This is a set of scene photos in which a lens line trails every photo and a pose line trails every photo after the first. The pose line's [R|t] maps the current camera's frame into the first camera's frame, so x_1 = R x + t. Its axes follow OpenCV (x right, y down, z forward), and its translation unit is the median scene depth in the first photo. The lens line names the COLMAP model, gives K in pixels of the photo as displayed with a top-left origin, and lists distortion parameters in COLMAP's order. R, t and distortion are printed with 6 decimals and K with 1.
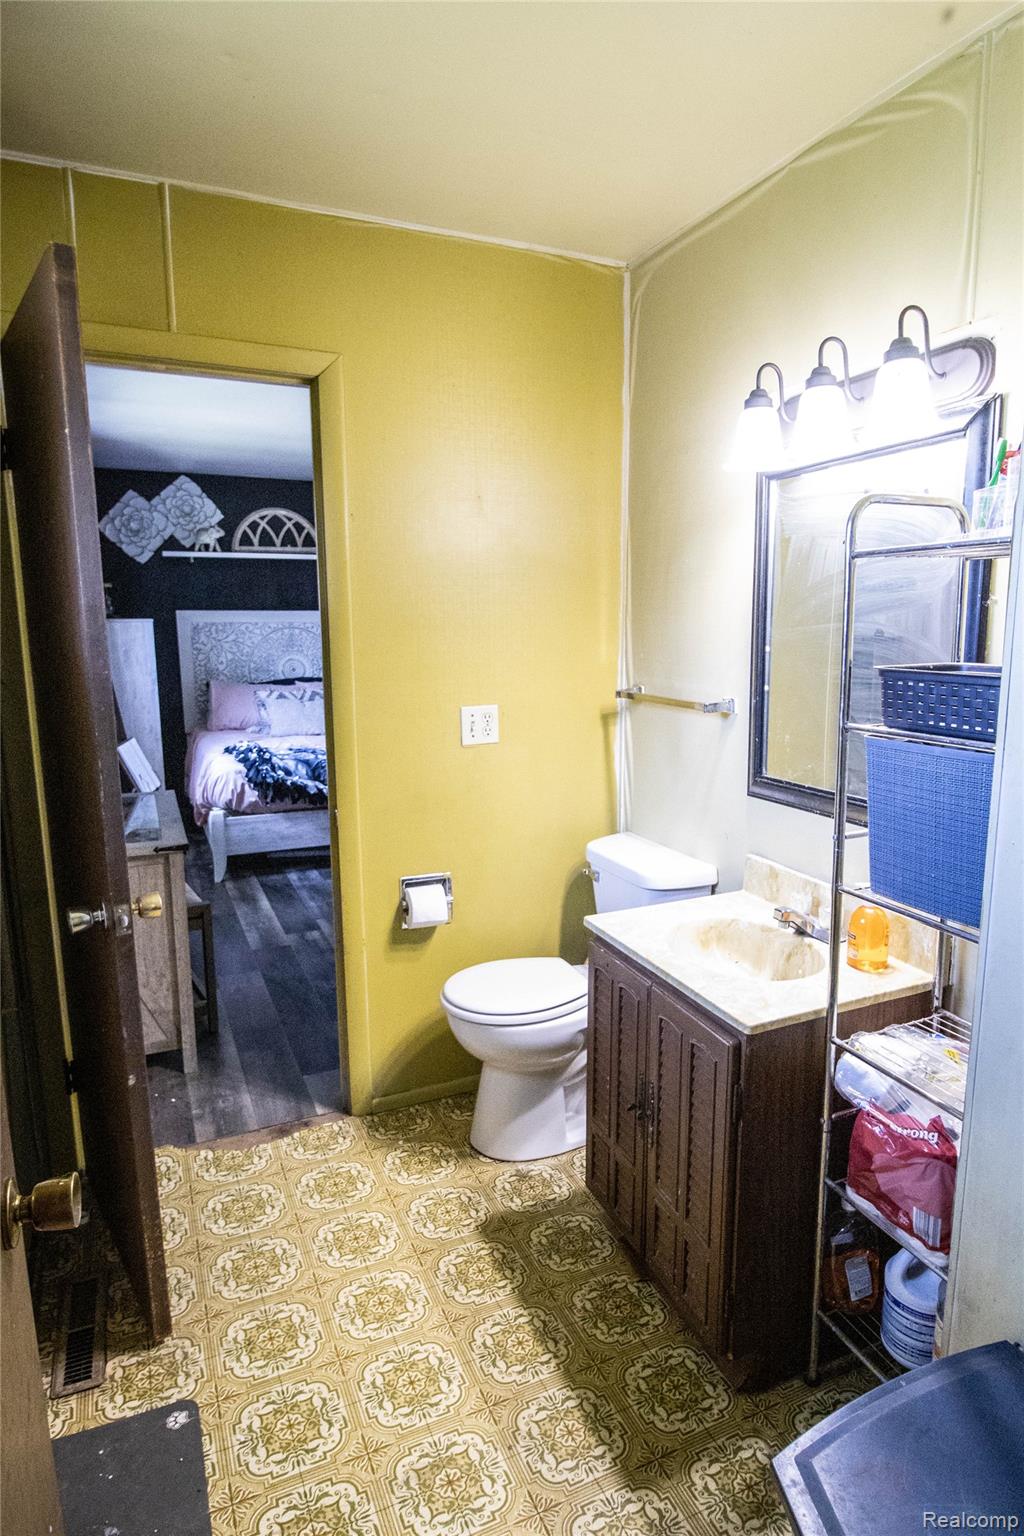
lens RADIAL K [[853.4, 0, 517.4], [0, 853.4, 767.3], [0, 0, 1]] dist [-0.023057, -0.000276]
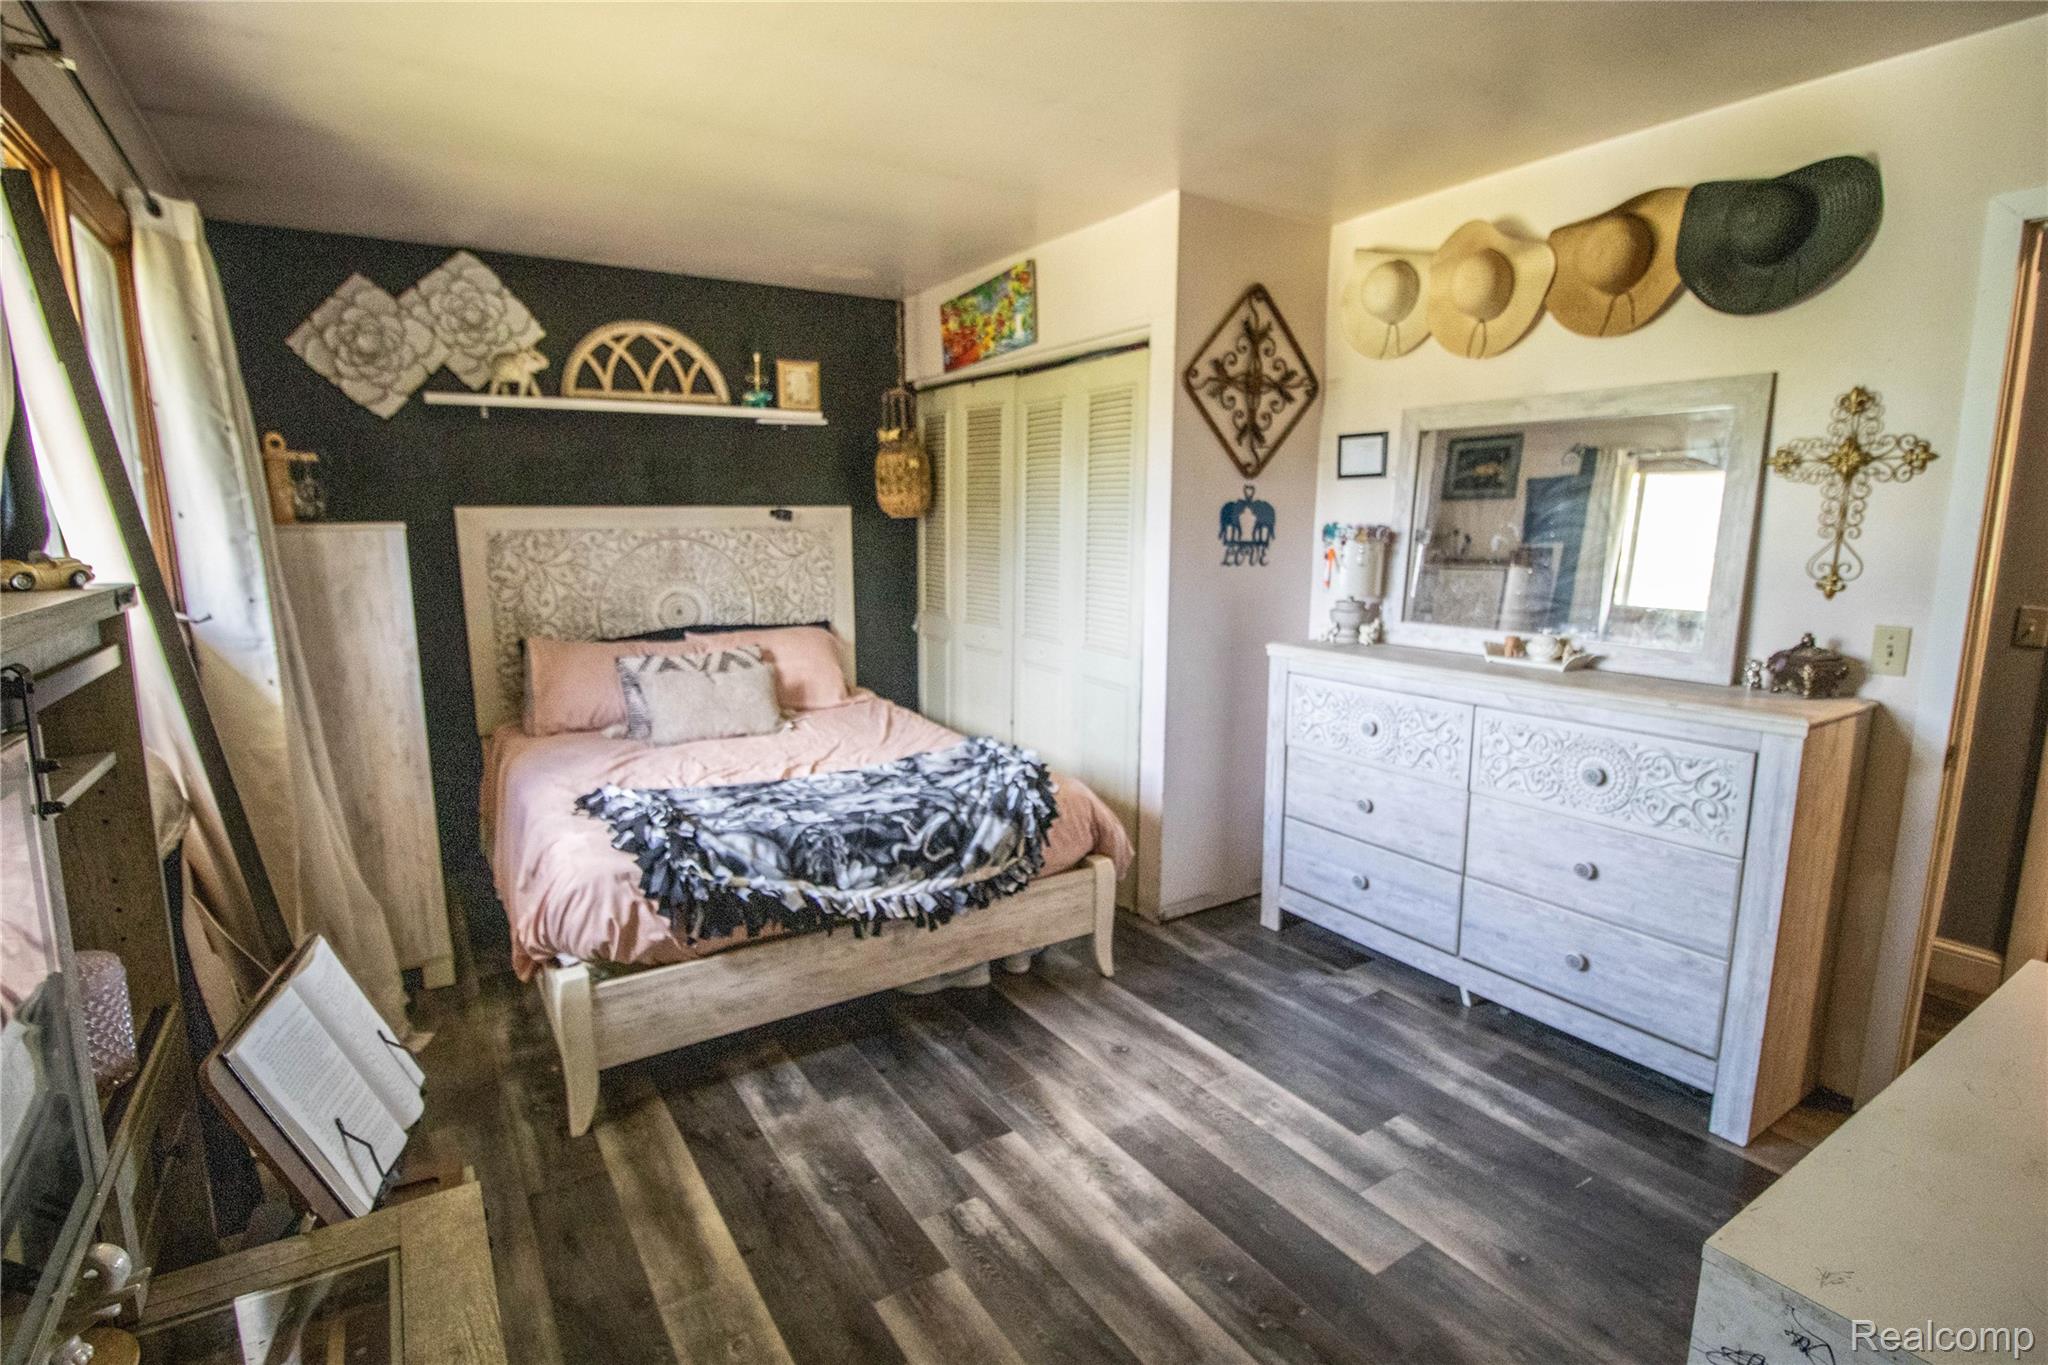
lens RADIAL K [[991.2, 0, 1011.8], [0, 991.2, 680.2], [0, 0, 1]] dist [-0.010941, -0.010458]
pose [[0.990907, -0.029190, 0.131342, -0.145335], [0.030994, 0.999451, -0.011714, -0.060285], [-0.130928, 0.015679, 0.991268, 0.355125]]
